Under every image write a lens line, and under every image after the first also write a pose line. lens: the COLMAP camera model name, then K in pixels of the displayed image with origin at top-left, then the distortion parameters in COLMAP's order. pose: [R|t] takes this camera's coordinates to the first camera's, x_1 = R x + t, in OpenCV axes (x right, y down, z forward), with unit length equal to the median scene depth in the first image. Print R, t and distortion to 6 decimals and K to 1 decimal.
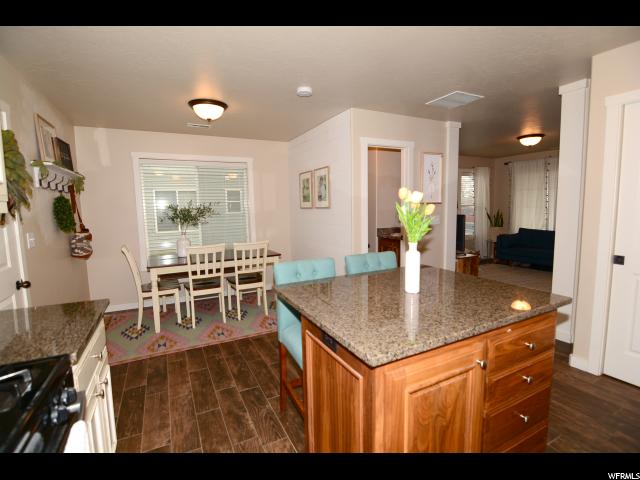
lens RADIAL K [[314.3, 0, 320.0], [0, 314.3, 240.0], [0, 0, 1]] dist [-0.013724, -0.001029]
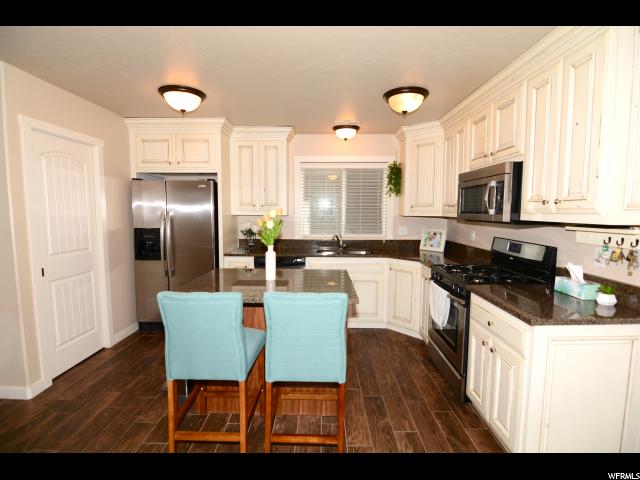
lens RADIAL K [[314.3, 0, 320.0], [0, 314.3, 240.0], [0, 0, 1]] dist [-0.013724, -0.001029]
pose [[-0.880183, -0.027501, 0.473837, -0.311958], [0.067755, 0.980815, 0.182786, -0.139908], [-0.469773, 0.192990, -0.861434, 1.139529]]
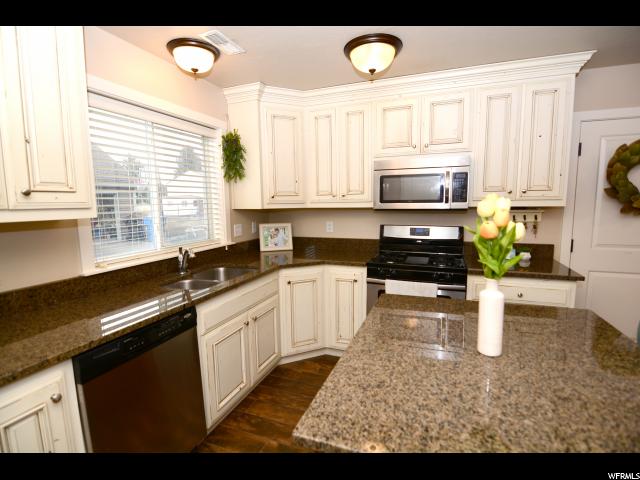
lens RADIAL K [[314.3, 0, 320.0], [0, 314.3, 240.0], [0, 0, 1]] dist [-0.013724, -0.001029]
pose [[-0.744097, 0.112721, -0.658493, 0.522162], [-0.047353, 0.974285, 0.220288, -0.102964], [0.666391, 0.195097, -0.719625, 0.651809]]
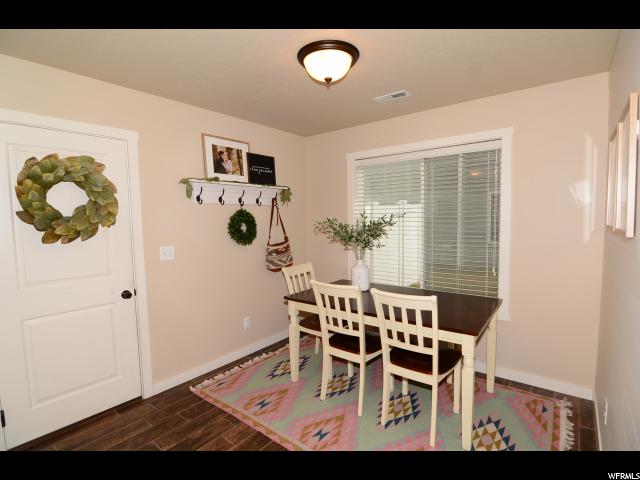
lens RADIAL K [[322.3, 0, 320.0], [0, 322.3, 240.0], [0, 0, 1]] dist [-0.016492, -0.000393]
pose [[0.411727, 0.074653, -0.908244, 0.247081], [-0.087316, 0.995285, 0.042225, -0.113940], [0.907115, 0.061919, 0.416304, 0.827396]]
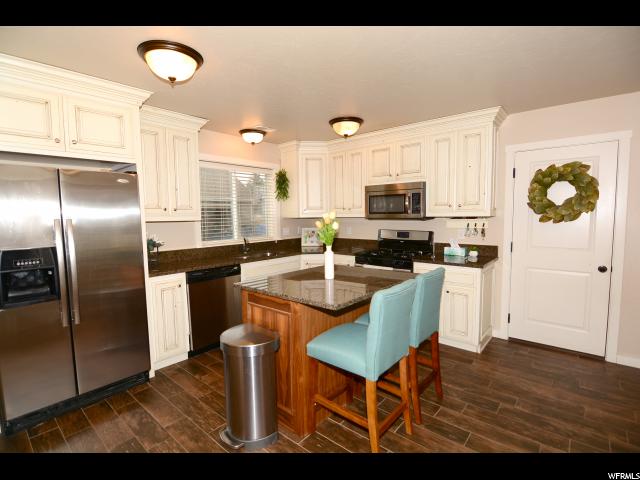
lens RADIAL K [[314.3, 0, 320.0], [0, 314.3, 240.0], [0, 0, 1]] dist [-0.013724, -0.001029]
pose [[-0.925134, 0.064480, -0.374124, 0.484656], [-0.010138, 0.980923, 0.194131, -0.166032], [0.379505, 0.183390, -0.906832, 1.261878]]
